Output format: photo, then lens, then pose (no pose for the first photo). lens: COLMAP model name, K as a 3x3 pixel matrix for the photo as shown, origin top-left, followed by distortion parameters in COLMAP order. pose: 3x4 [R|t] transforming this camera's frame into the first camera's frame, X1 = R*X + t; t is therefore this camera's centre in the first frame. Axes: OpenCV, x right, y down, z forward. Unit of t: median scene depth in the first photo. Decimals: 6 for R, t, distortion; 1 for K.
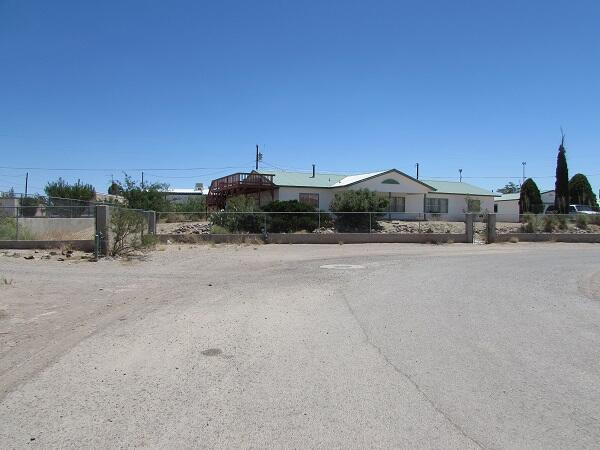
lens RADIAL K [[419.2, 0, 300.0], [0, 419.2, 225.0], [0, 0, 1]] dist [-0.046239, 0.000455]
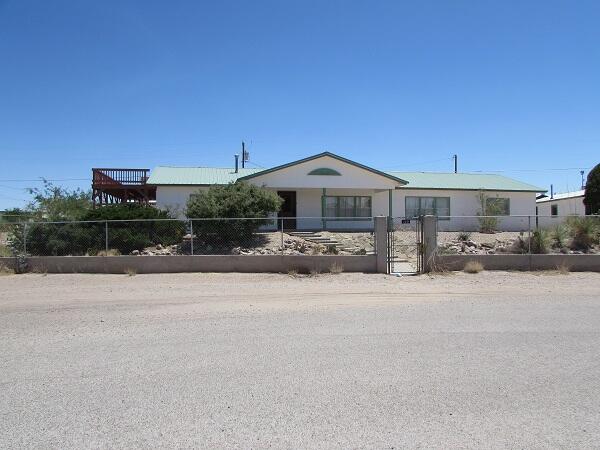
lens RADIAL K [[427.2, 0, 308.9], [0, 427.2, 226.0], [0, 0, 1]] dist [-0.027962, 0.000569]
pose [[0.974541, -0.017393, -0.223532, 0.393797], [0.011573, 0.999560, -0.027320, -0.002269], [0.223909, 0.024037, 0.974314, 0.403626]]
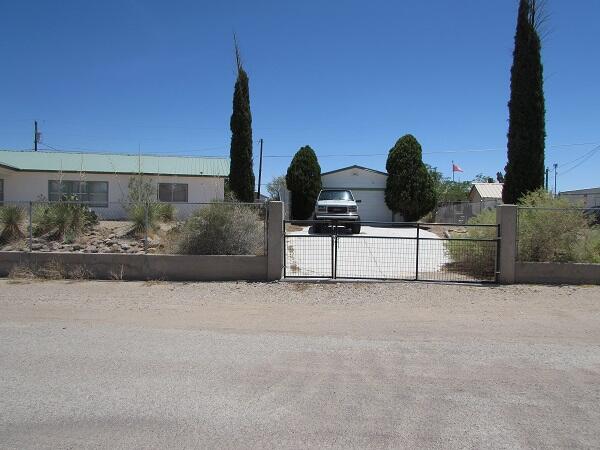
lens RADIAL K [[427.2, 0, 308.9], [0, 427.2, 226.0], [0, 0, 1]] dist [-0.027962, 0.000569]
pose [[0.978017, 0.005300, -0.208459, 1.046325], [-0.004808, 0.999984, 0.002868, -0.004220], [0.208471, -0.001803, 0.978027, 0.641064]]
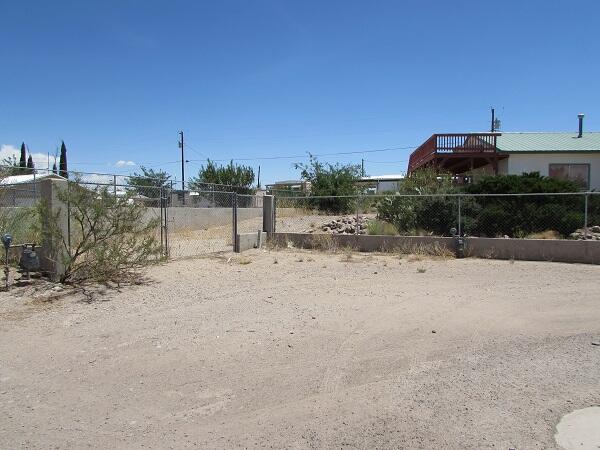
lens RADIAL K [[419.2, 0, 300.0], [0, 419.2, 225.0], [0, 0, 1]] dist [-0.046239, 0.000455]
pose [[0.838033, 0.019114, -0.545284, 0.024643], [-0.008583, 0.999724, 0.021853, -0.002647], [0.545552, -0.013633, 0.837966, 0.397757]]
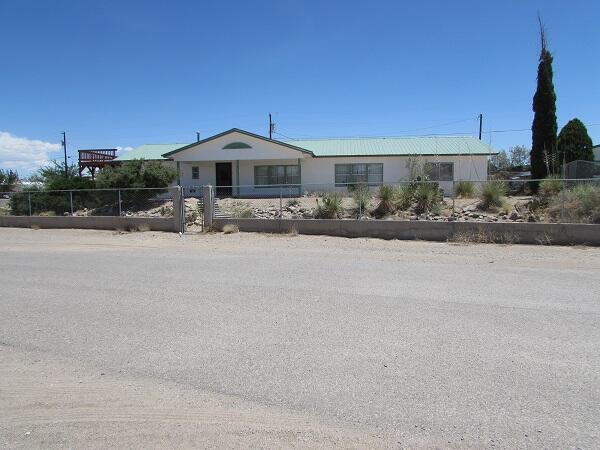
lens RADIAL K [[427.2, 0, 308.9], [0, 427.2, 226.0], [0, 0, 1]] dist [-0.027962, 0.000569]
pose [[0.855605, 0.019900, -0.517247, 0.837556], [0.009356, 0.998503, 0.053892, -0.000695], [0.517545, -0.050950, 0.854138, 0.473135]]
